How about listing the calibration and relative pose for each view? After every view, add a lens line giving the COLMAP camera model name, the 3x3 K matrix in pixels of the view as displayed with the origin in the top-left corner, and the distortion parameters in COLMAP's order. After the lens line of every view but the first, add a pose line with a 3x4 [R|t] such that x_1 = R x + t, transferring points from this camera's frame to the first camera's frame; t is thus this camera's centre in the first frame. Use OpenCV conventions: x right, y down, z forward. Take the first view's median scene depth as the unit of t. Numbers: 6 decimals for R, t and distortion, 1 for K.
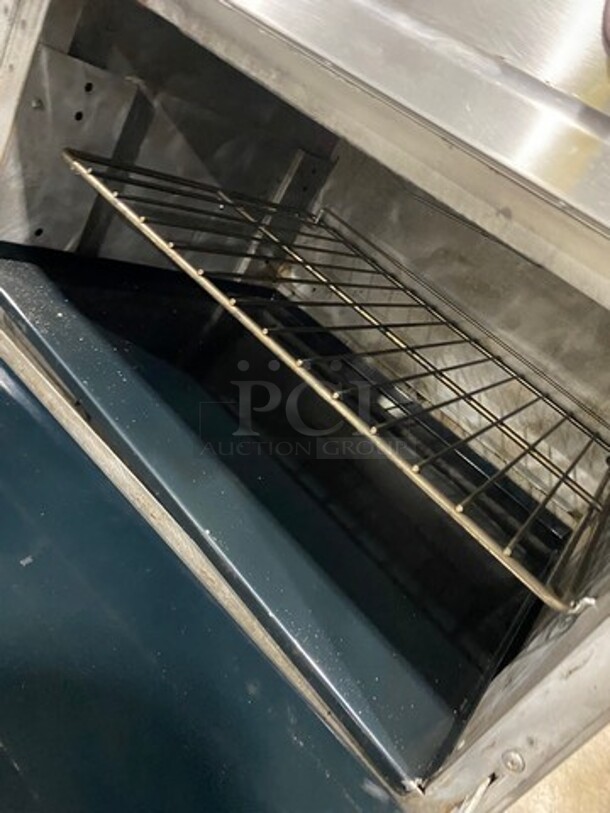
lens RADIAL K [[620.6, 0, 309.5], [0, 620.6, 405.1], [0, 0, 1]] dist [0.004668, 0.001429]
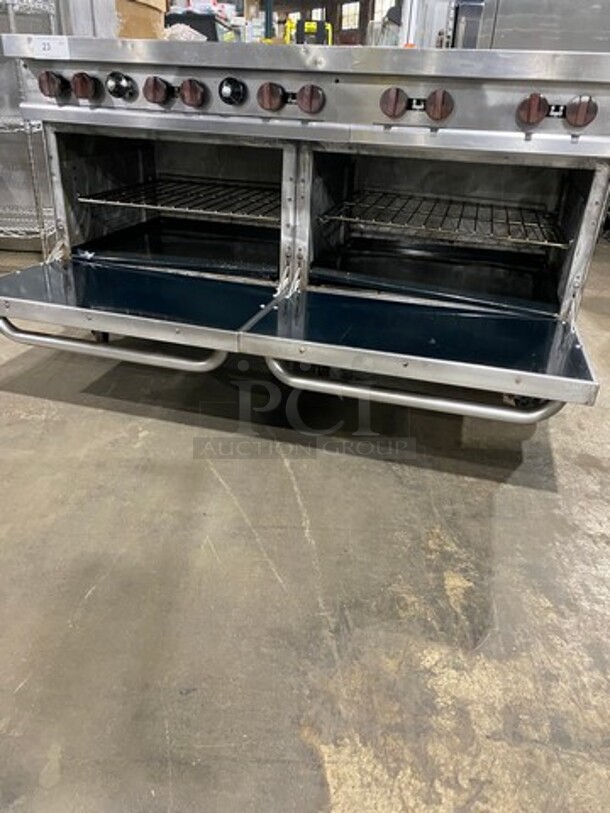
lens RADIAL K [[620.6, 0, 301.3], [0, 620.6, 408.7], [0, 0, 1]] dist [0.004668, 0.001429]
pose [[0.836073, -0.543309, 0.076139, -1.217331], [0.534791, 0.838076, 0.107831, -0.063861], [-0.122395, -0.049437, 0.991249, -1.769912]]
